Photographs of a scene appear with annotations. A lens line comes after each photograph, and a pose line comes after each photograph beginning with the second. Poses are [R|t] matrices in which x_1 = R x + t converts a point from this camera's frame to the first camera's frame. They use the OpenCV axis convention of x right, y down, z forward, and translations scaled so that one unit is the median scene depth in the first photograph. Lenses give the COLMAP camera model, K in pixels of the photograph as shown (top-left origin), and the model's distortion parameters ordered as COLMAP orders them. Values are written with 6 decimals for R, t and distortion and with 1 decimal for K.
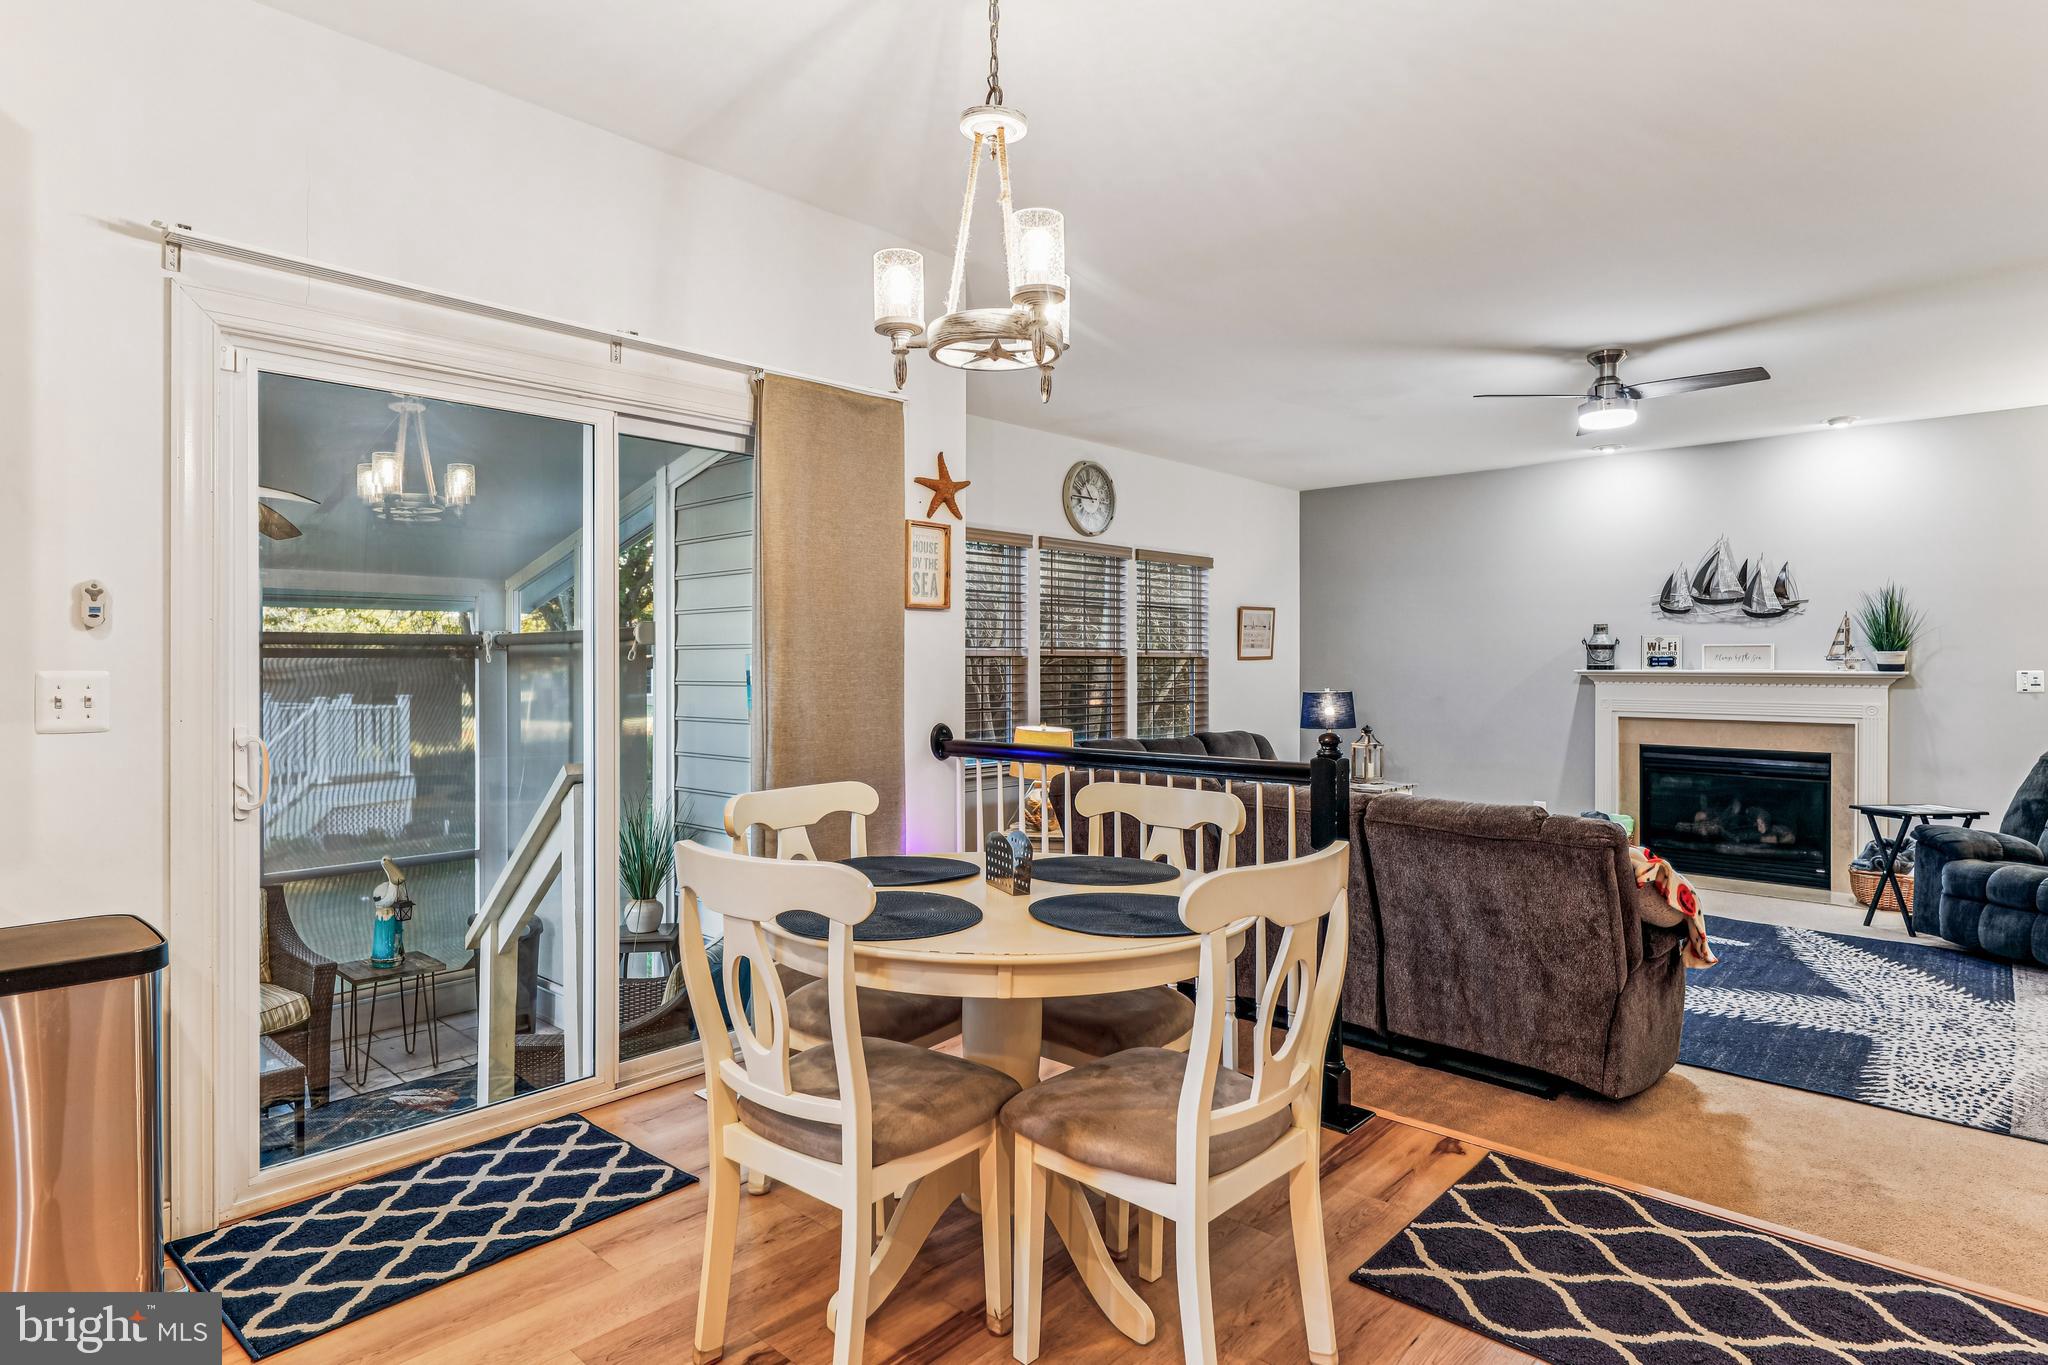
lens RADIAL K [[1105.1, 0, 1017.1], [0, 1105.1, 665.4], [0, 0, 1]] dist [0.001827, -0.000378]
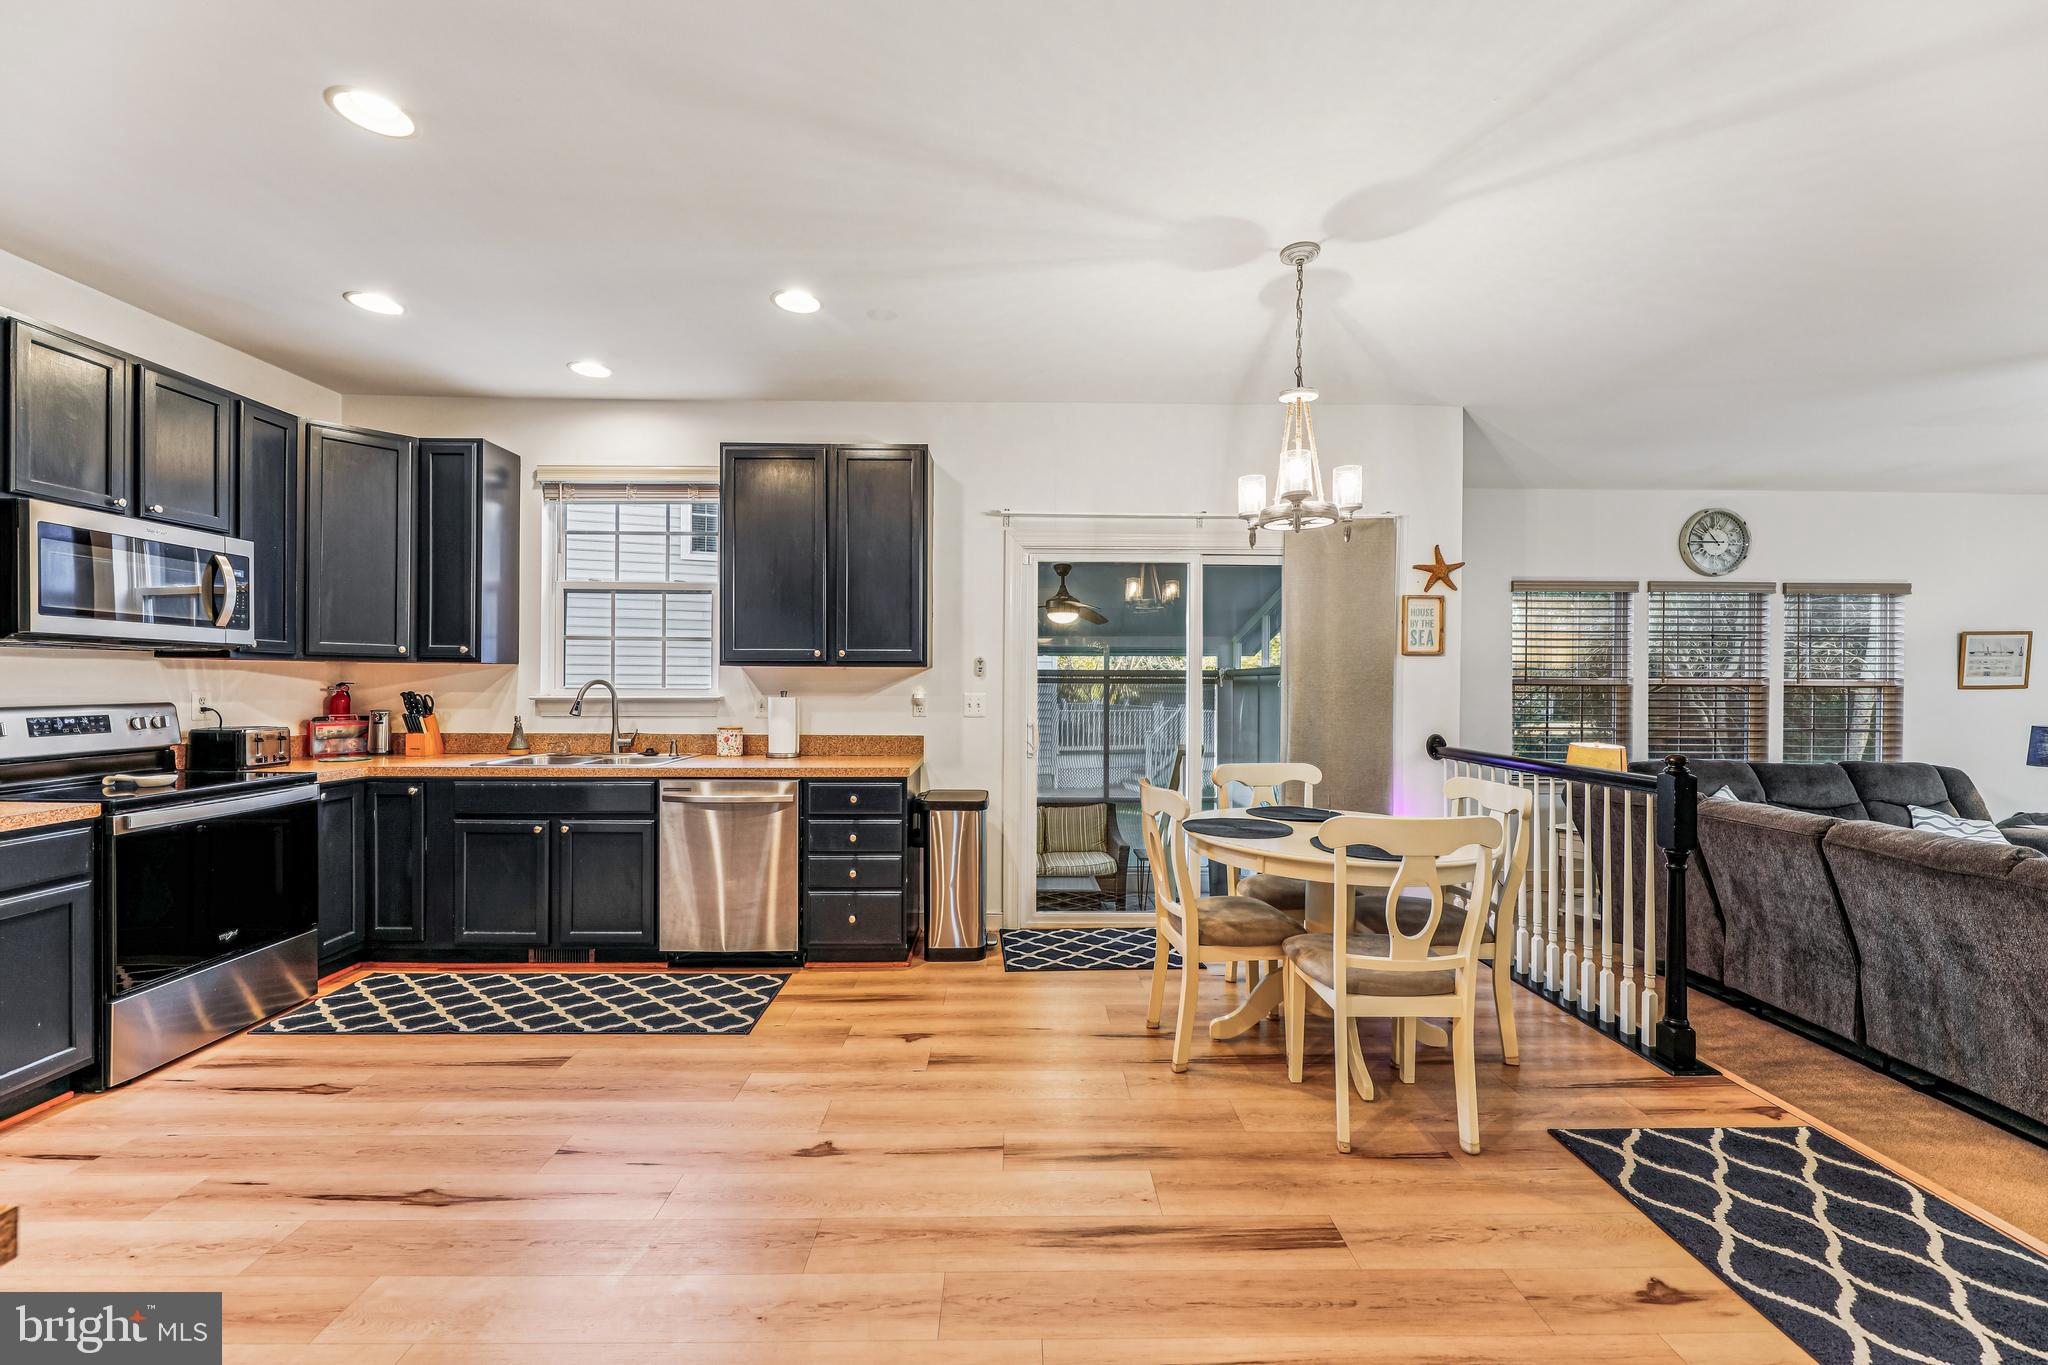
lens RADIAL K [[820.9, 0, 1021.4], [0, 820.9, 684.9], [0, 0, 1]] dist [-0.001433, 0.000145]
pose [[0.691632, 0.007033, -0.722216, 0.328957], [-0.006887, 0.999971, 0.003142, -0.011395], [0.722217, 0.002801, 0.691661, -0.126234]]
